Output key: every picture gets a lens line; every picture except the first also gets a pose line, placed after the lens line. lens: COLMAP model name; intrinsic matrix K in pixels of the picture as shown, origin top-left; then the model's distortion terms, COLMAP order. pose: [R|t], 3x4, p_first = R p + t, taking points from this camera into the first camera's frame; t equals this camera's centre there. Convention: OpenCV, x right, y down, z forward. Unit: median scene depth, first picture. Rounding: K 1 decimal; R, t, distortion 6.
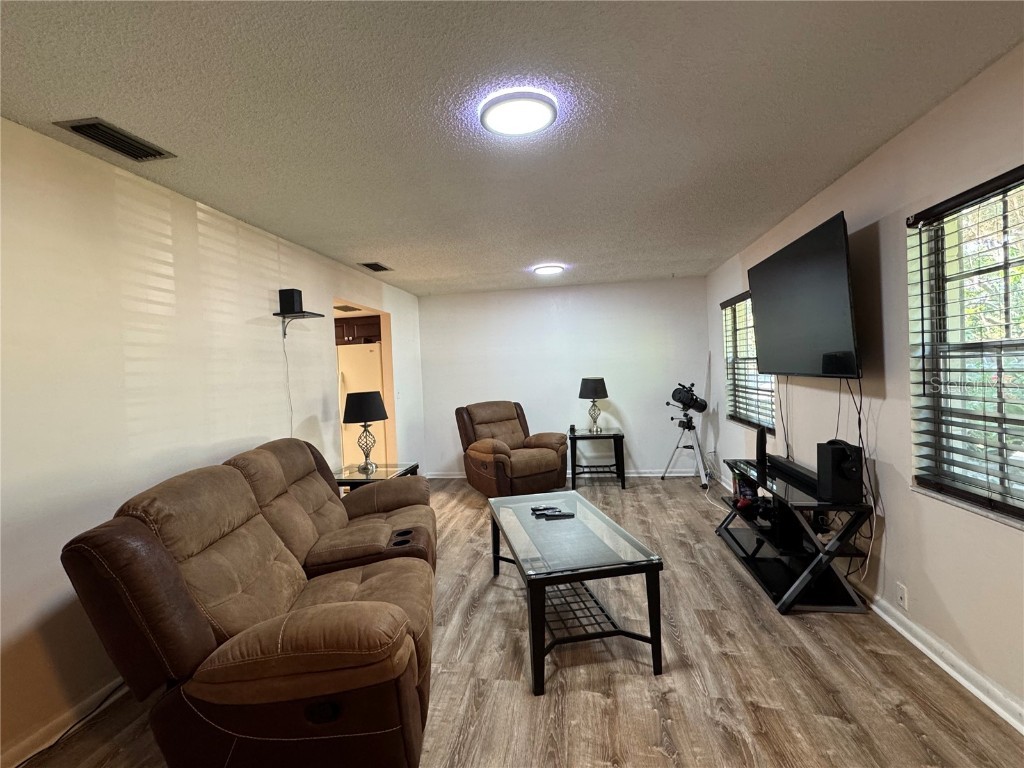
lens RADIAL K [[468.4, 0, 511.3], [0, 468.4, 383.0], [0, 0, 1]] dist [-0.001460, -0.000084]
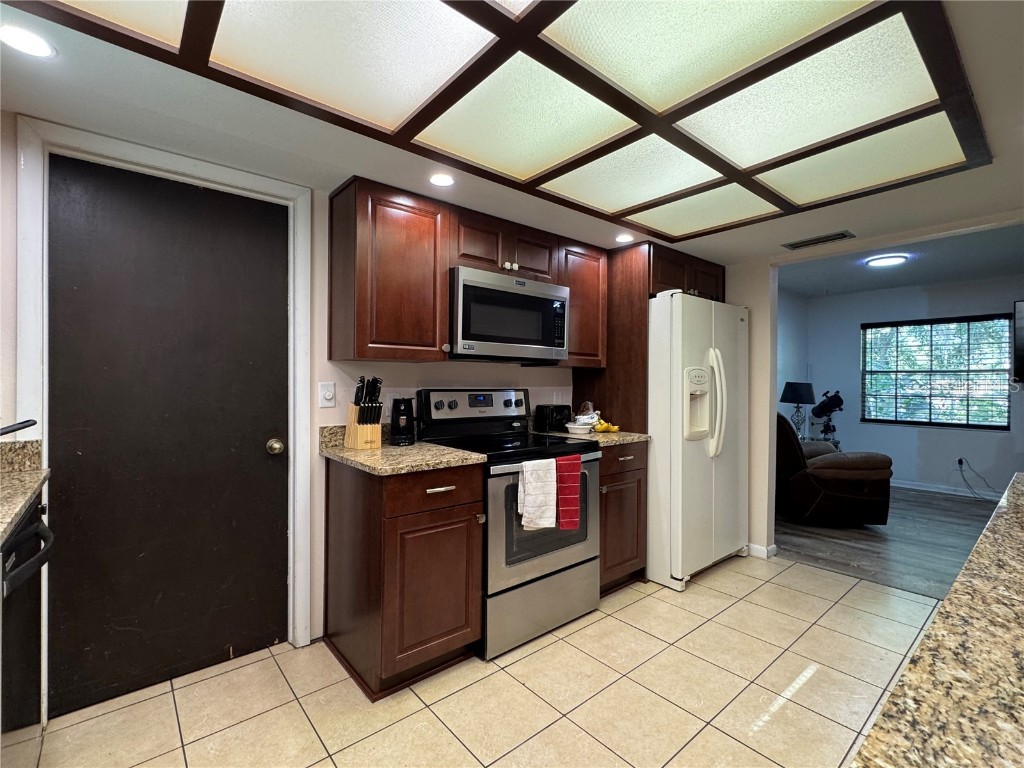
lens RADIAL K [[468.4, 0, 511.3], [0, 468.4, 383.0], [0, 0, 1]] dist [-0.001460, -0.000084]
pose [[0.656634, 0.054023, 0.752272, -1.366749], [-0.021423, 0.998365, -0.052997, 0.080117], [-0.753905, 0.018684, 0.656718, 1.233367]]
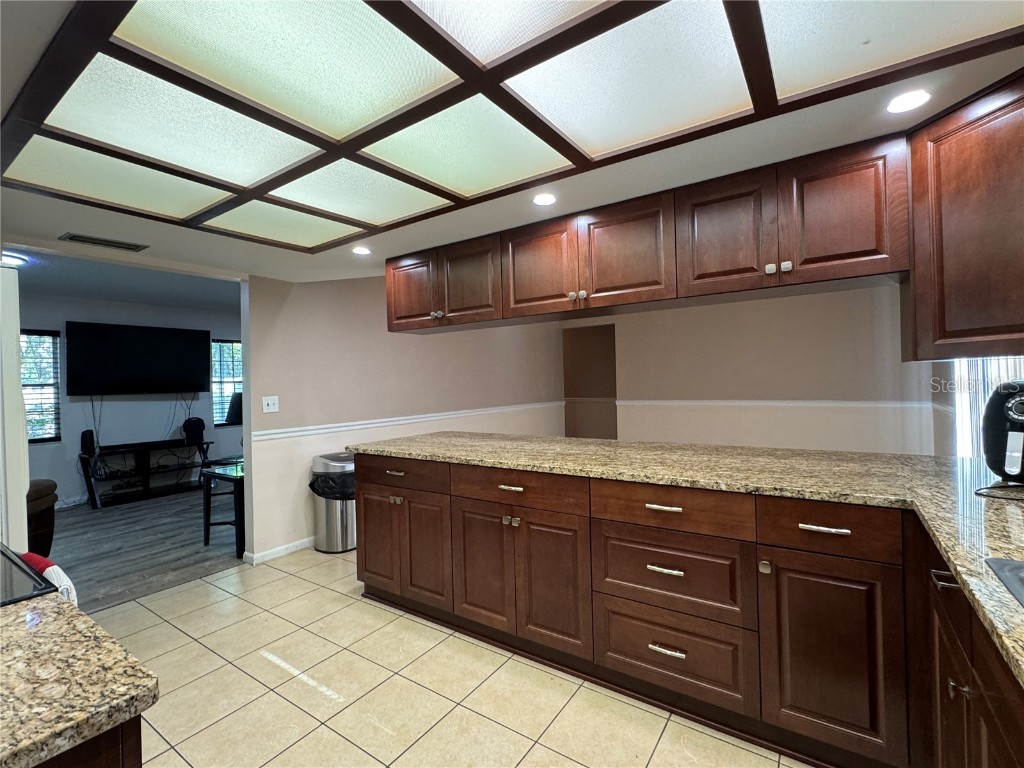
lens RADIAL K [[468.4, 0, 511.3], [0, 468.4, 383.0], [0, 0, 1]] dist [-0.001460, -0.000084]
pose [[-0.899760, 0.073880, 0.430085, -1.287853], [0.083944, 0.996461, 0.004443, 0.047191], [-0.428234, 0.040101, -0.902778, 1.733815]]
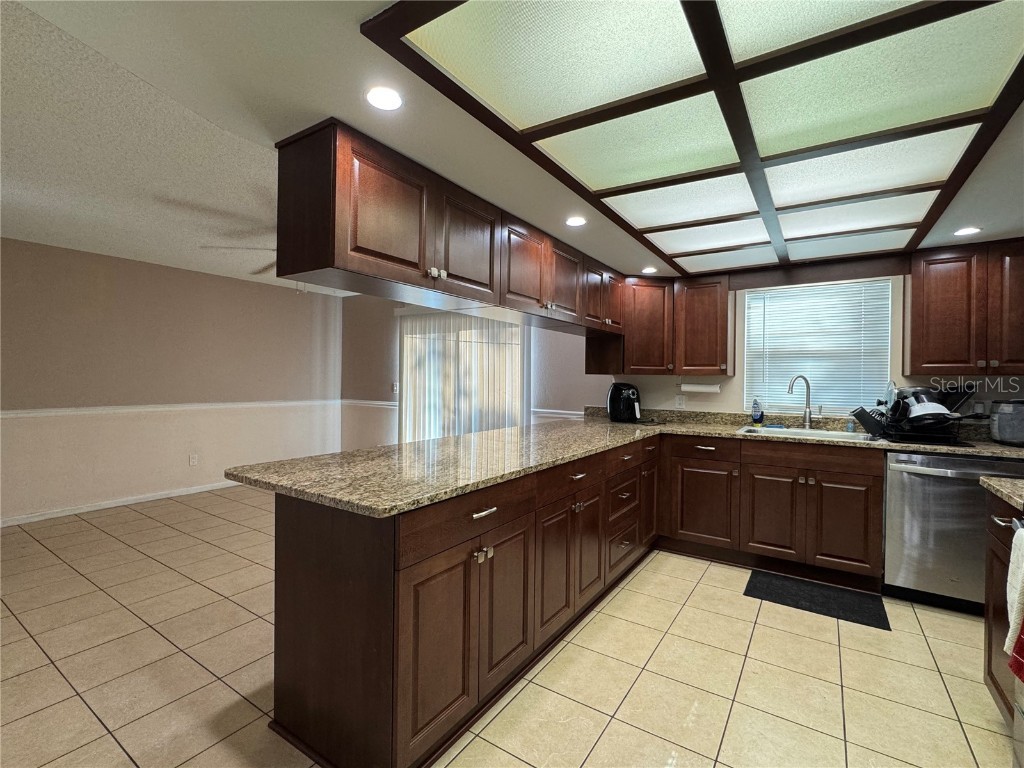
lens RADIAL K [[468.4, 0, 511.3], [0, 468.4, 383.0], [0, 0, 1]] dist [-0.001460, -0.000084]
pose [[-0.421908, 0.056322, -0.904888, -0.435787], [-0.010170, 0.997712, 0.066841, 0.014721], [0.906582, 0.037403, -0.420370, 1.392192]]
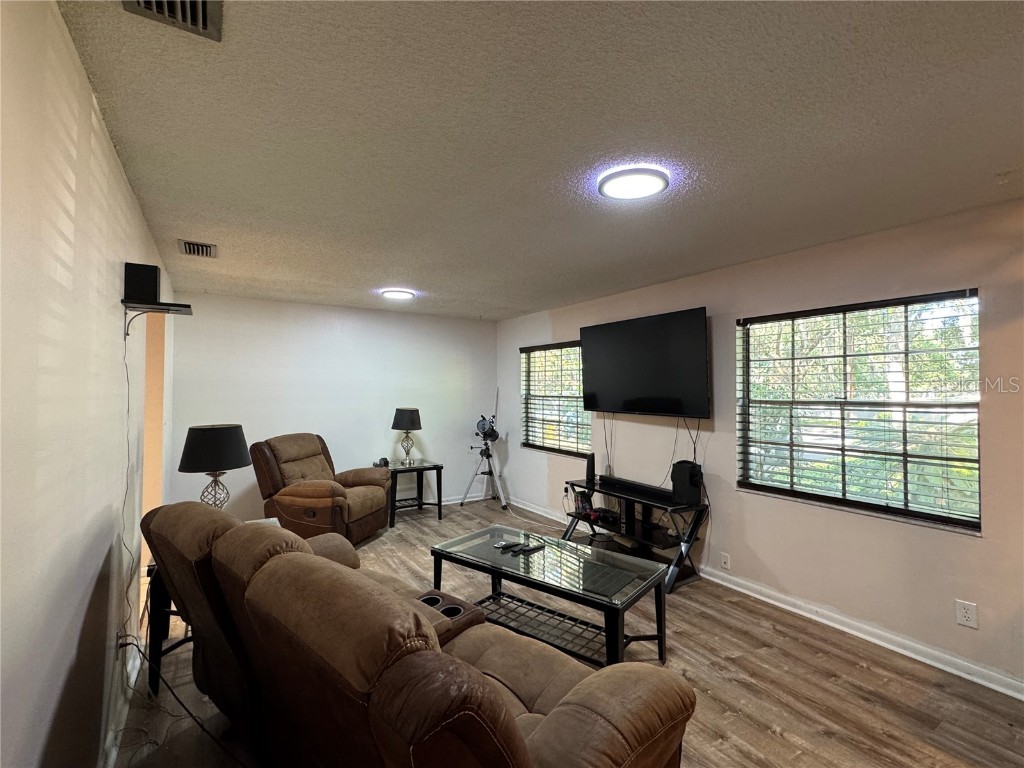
lens RADIAL K [[468.4, 0, 511.3], [0, 468.4, 383.0], [0, 0, 1]] dist [-0.001460, -0.000084]
pose [[0.752424, 0.055915, 0.656301, -0.458609], [-0.020056, 0.997873, -0.062023, -0.011193], [-0.658373, 0.033505, 0.751946, 0.180824]]
